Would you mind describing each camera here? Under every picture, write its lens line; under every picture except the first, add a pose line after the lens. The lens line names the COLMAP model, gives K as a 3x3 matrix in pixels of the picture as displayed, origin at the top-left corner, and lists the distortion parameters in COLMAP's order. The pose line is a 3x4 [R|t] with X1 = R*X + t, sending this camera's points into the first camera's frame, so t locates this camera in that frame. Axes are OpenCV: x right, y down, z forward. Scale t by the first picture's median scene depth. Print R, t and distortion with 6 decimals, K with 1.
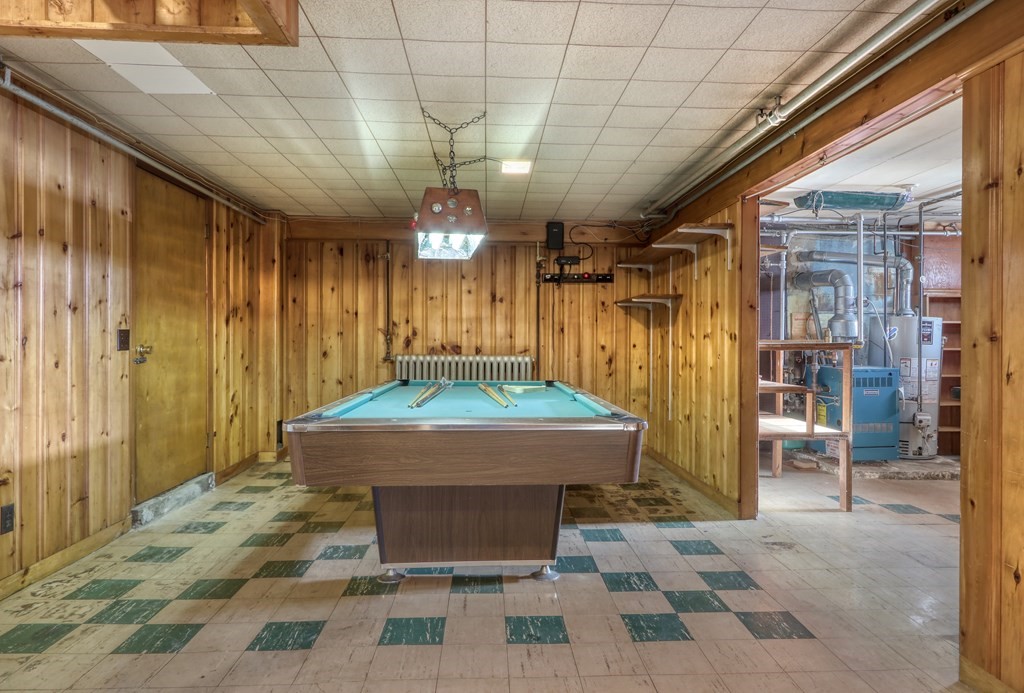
lens RADIAL K [[638.0, 0, 511.8], [0, 638.0, 337.9], [0, 0, 1]] dist [0.005340, 0.002227]
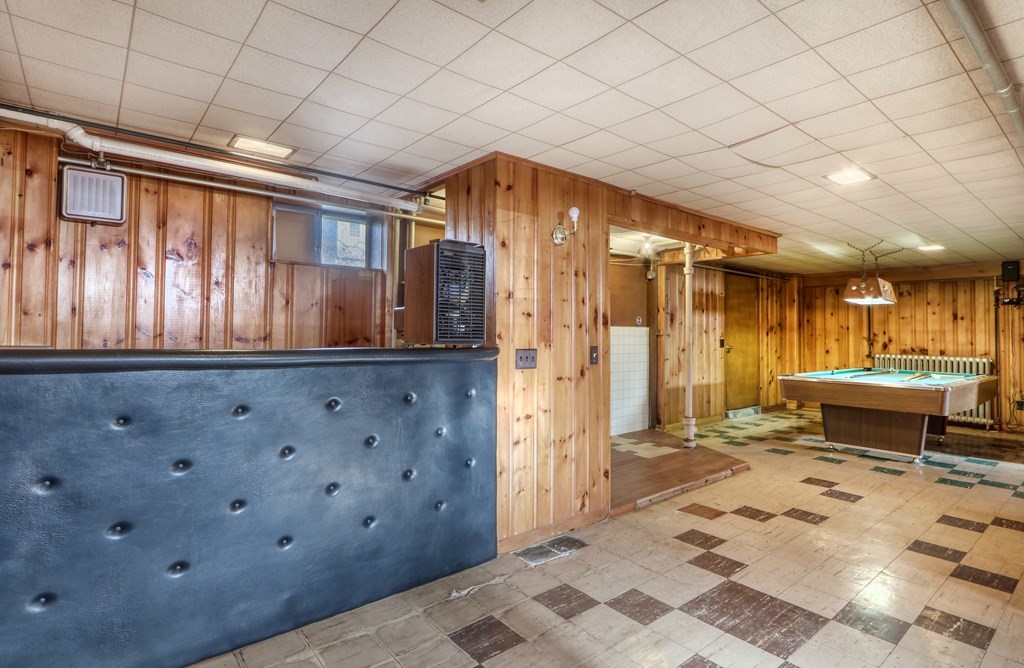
lens RADIAL K [[501.8, 0, 514.8], [0, 501.8, 319.3], [0, 0, 1]] dist [0.000611, 0.000262]
pose [[0.604854, -0.017906, -0.796135, 0.330966], [-0.008368, 0.999549, -0.028838, -0.019189], [0.796292, 0.024104, 0.604432, -0.589654]]
